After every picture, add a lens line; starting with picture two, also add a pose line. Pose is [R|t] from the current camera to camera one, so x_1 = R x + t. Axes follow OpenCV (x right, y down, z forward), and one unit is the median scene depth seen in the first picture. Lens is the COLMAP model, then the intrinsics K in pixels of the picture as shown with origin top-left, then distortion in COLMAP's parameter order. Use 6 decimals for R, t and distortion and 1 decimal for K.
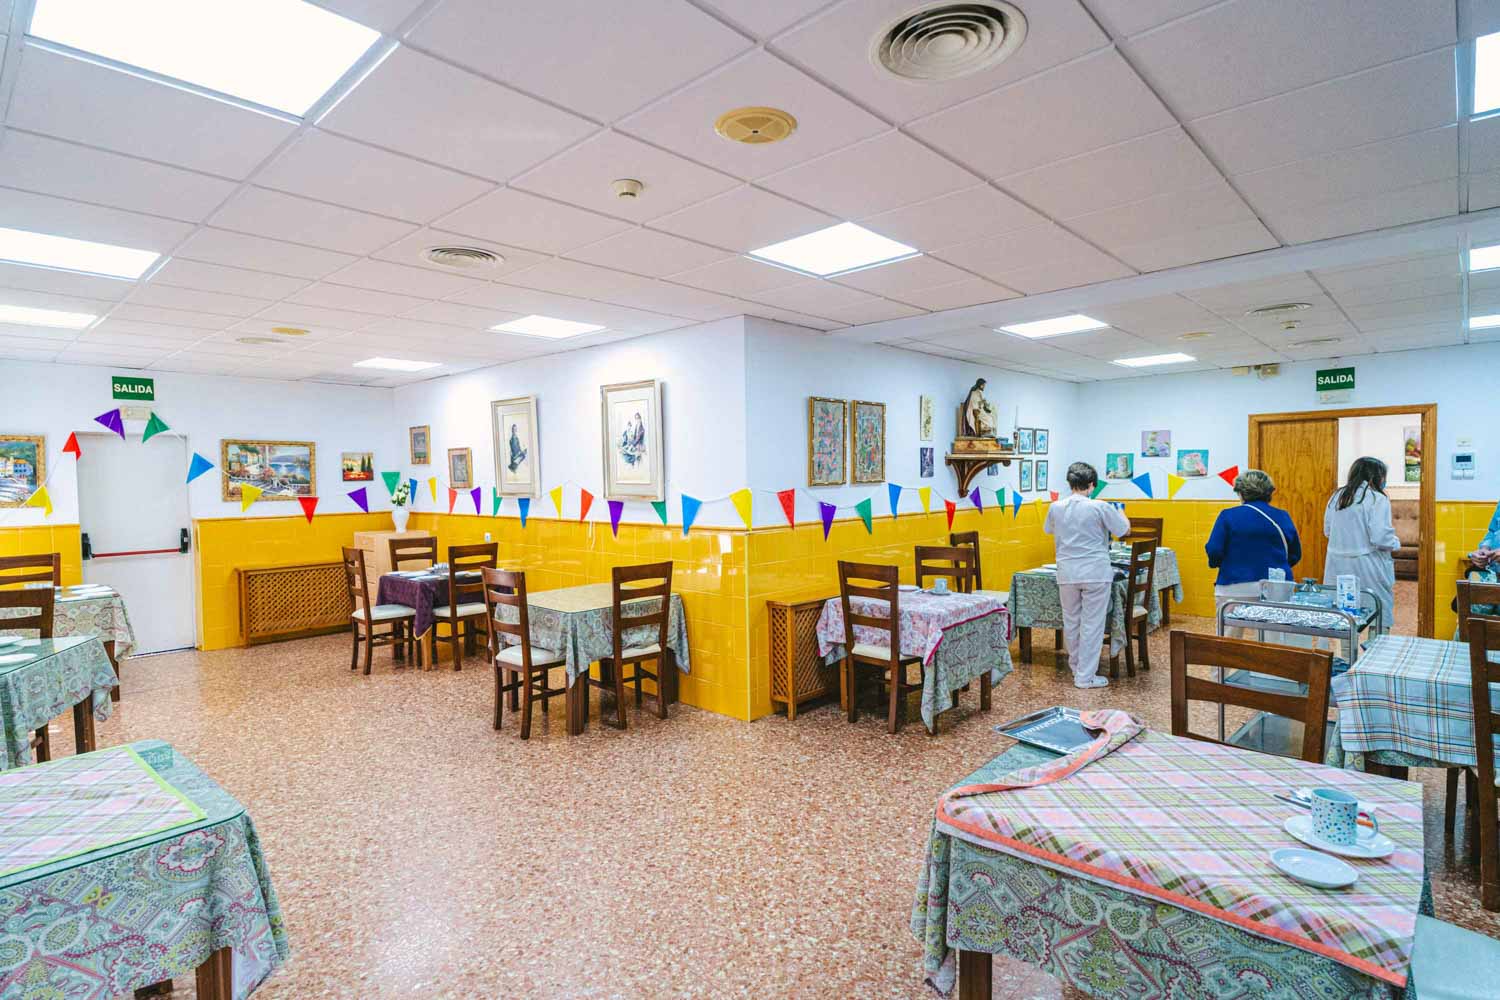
lens RADIAL K [[778.0, 0, 750.0], [0, 778.0, 500.0], [0, 0, 1]] dist [0.027392, 0.000158]
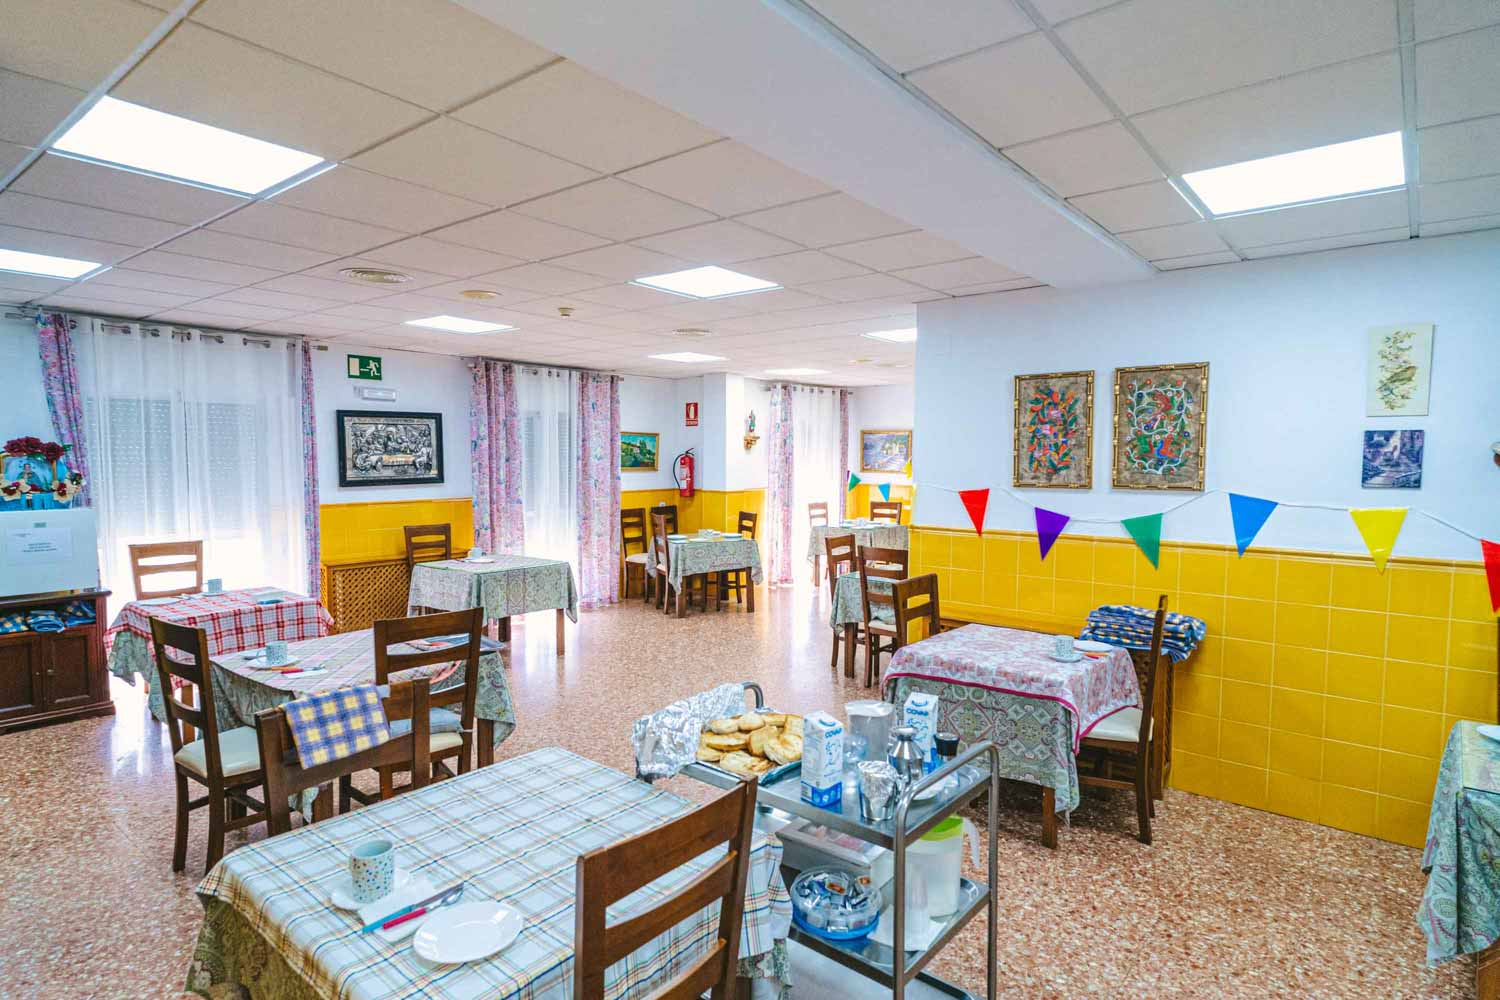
lens RADIAL K [[778.0, 0, 750.0], [0, 778.0, 500.0], [0, 0, 1]] dist [0.027392, 0.000158]
pose [[0.055062, 0.074954, -0.995666, 0.802311], [-0.039624, 0.996557, 0.072830, -0.048115], [0.997696, 0.035442, 0.057842, 0.623395]]
